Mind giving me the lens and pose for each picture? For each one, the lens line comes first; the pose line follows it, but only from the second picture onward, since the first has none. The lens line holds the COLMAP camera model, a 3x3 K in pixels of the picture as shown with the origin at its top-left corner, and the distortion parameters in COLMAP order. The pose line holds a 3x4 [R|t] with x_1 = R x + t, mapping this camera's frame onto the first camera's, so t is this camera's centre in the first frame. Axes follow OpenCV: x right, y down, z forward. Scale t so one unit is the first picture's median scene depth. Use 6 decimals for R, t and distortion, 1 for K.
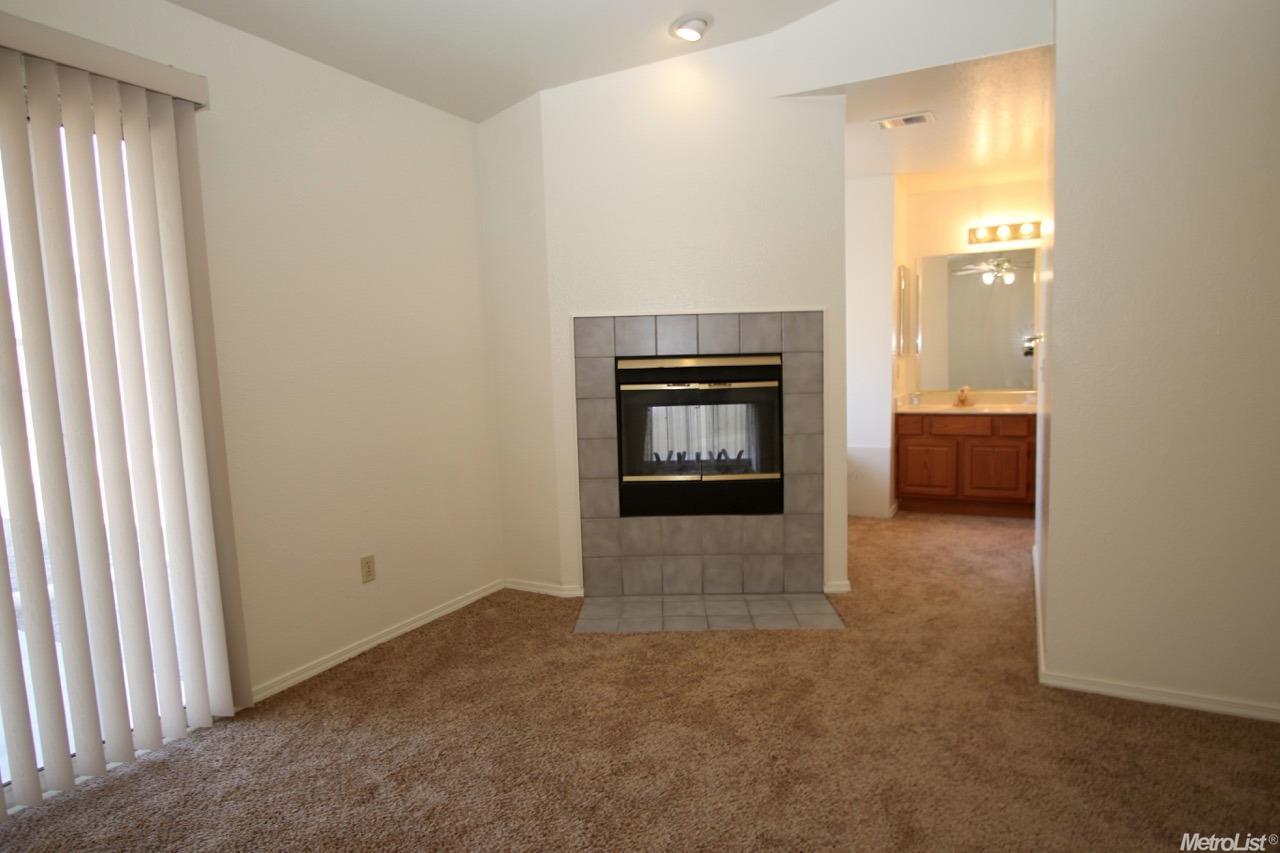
lens RADIAL K [[724.1, 0, 641.0], [0, 724.1, 434.5], [0, 0, 1]] dist [-0.015647, 0.005435]
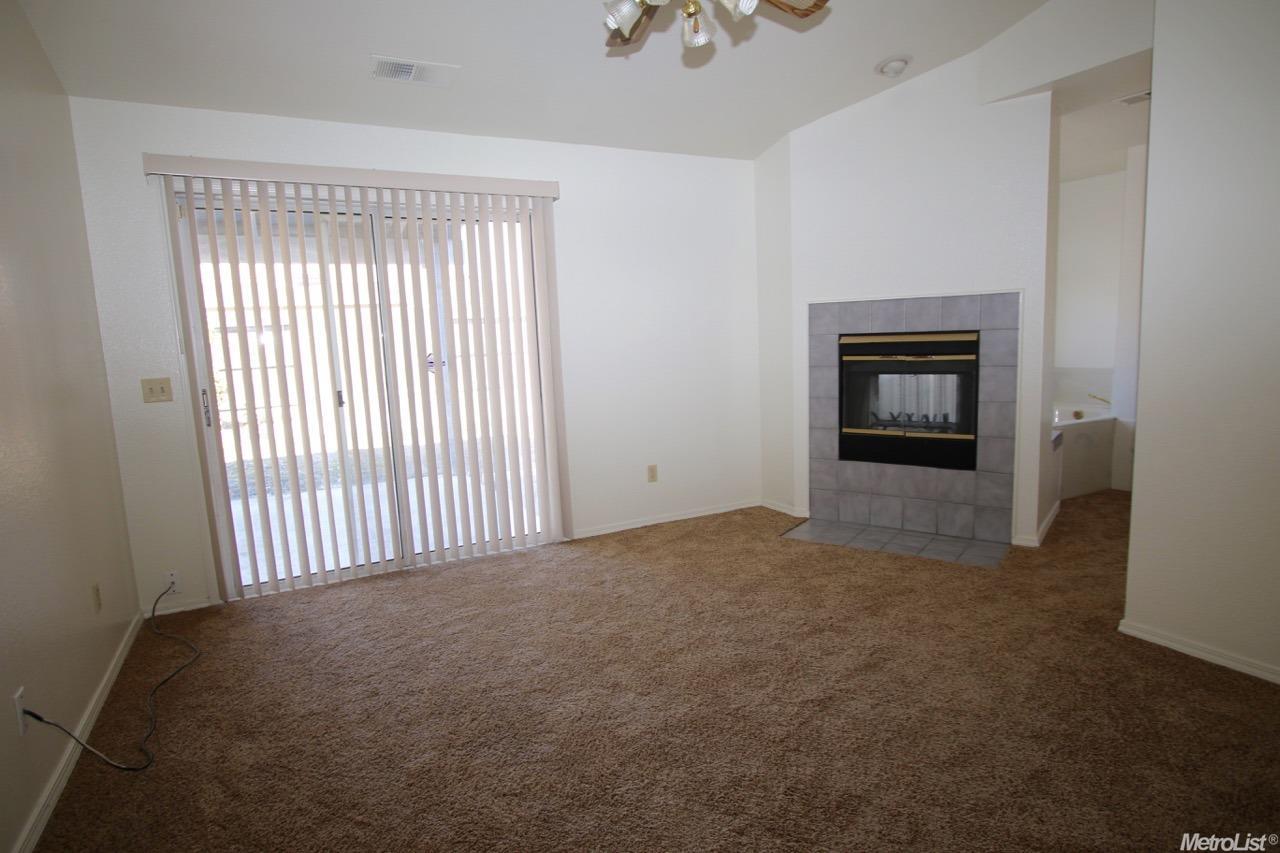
lens RADIAL K [[701.5, 0, 638.9], [0, 701.5, 426.3], [0, 0, 1]] dist [-0.002976, 0.000738]
pose [[0.826754, 0.069370, -0.558270, 0.371619], [-0.045146, 0.997349, 0.057072, 0.000053], [0.560749, -0.021981, 0.827694, -0.223658]]
